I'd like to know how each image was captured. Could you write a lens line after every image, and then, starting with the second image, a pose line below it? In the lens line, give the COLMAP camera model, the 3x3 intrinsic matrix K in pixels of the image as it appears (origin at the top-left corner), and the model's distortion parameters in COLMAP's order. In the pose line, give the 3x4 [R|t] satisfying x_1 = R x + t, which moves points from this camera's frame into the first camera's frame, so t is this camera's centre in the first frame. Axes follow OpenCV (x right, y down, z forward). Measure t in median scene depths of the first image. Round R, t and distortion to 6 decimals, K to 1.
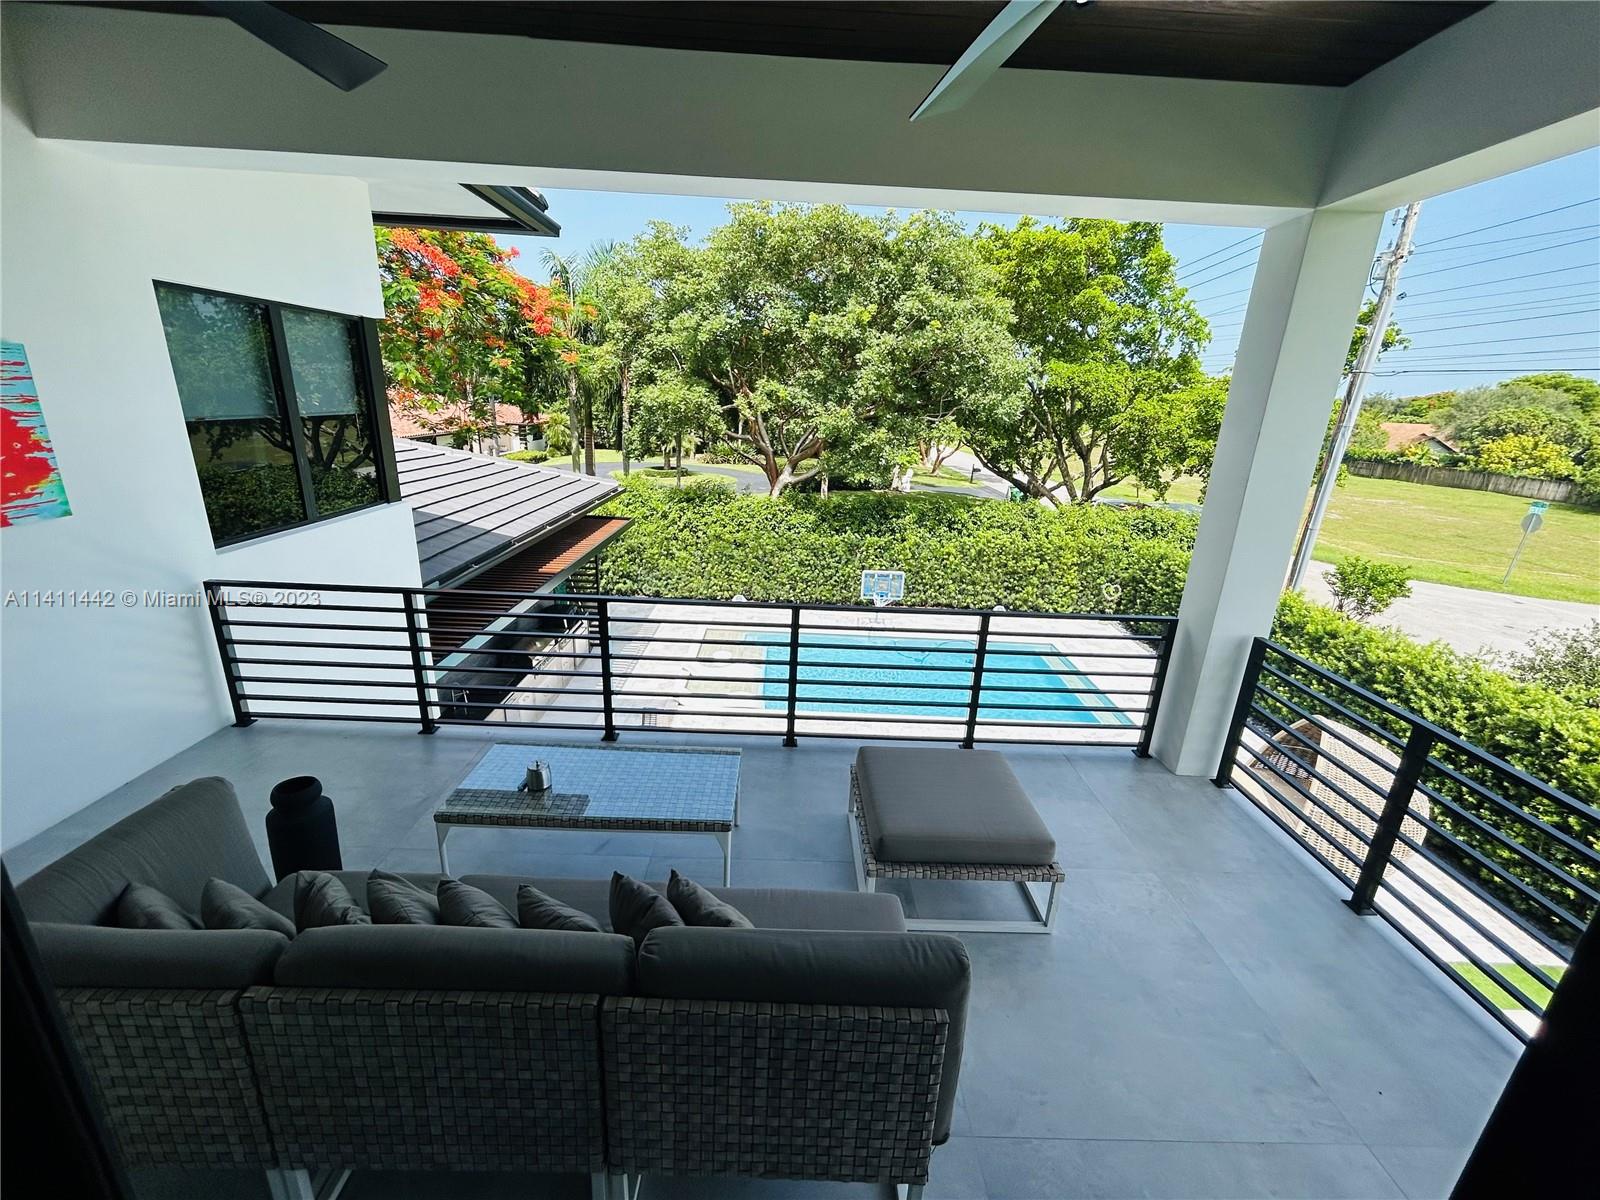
lens RADIAL K [[652.4, 0, 801.0], [0, 652.4, 602.4], [0, 0, 1]] dist [-0.004679, 0.003116]
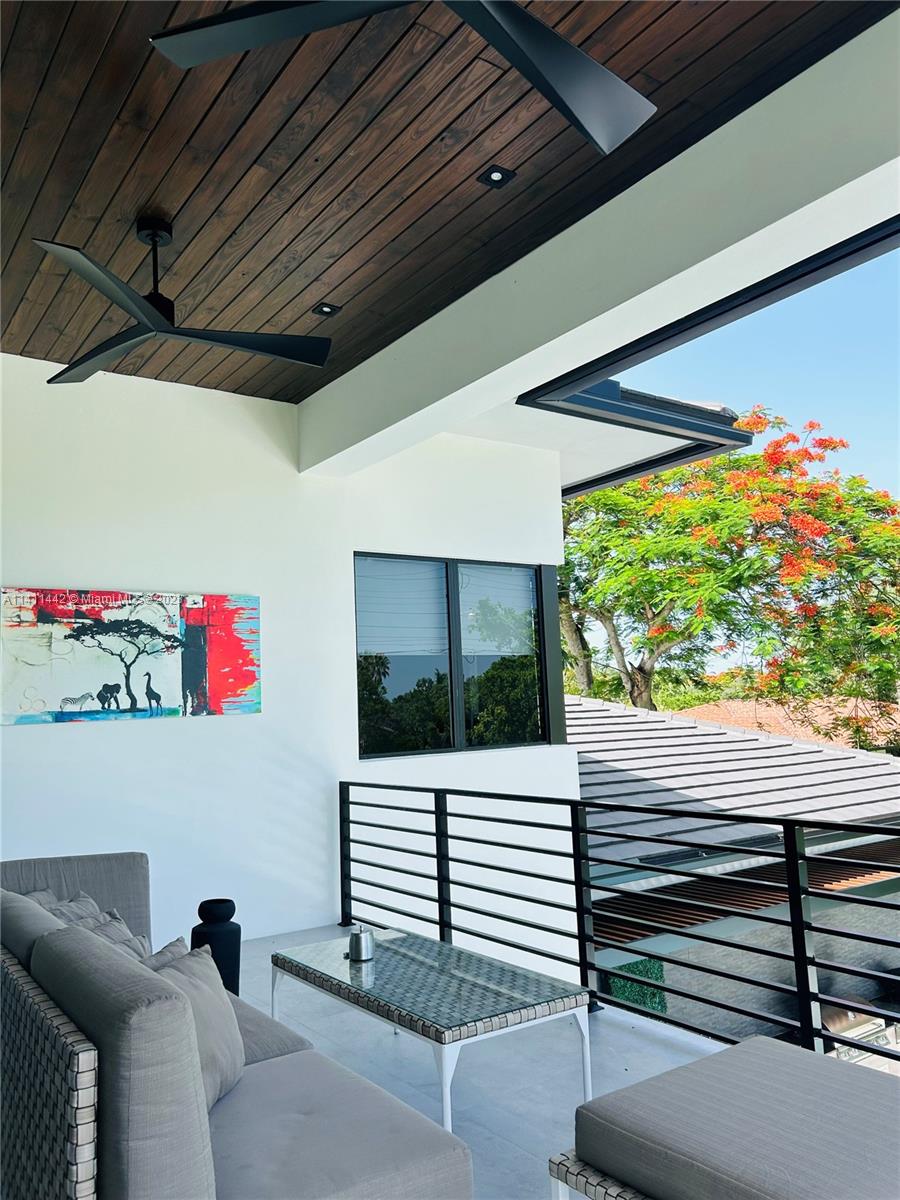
lens RADIAL K [[909.5, 0, 448.2], [0, 909.5, 599.4], [0, 0, 1]] dist [0.045112, -0.042338]
pose [[0.562903, -0.170488, -0.808748, 0.553569], [-0.187957, 0.926454, -0.326122, 0.157106], [0.804868, 0.335586, 0.489459, 0.239594]]
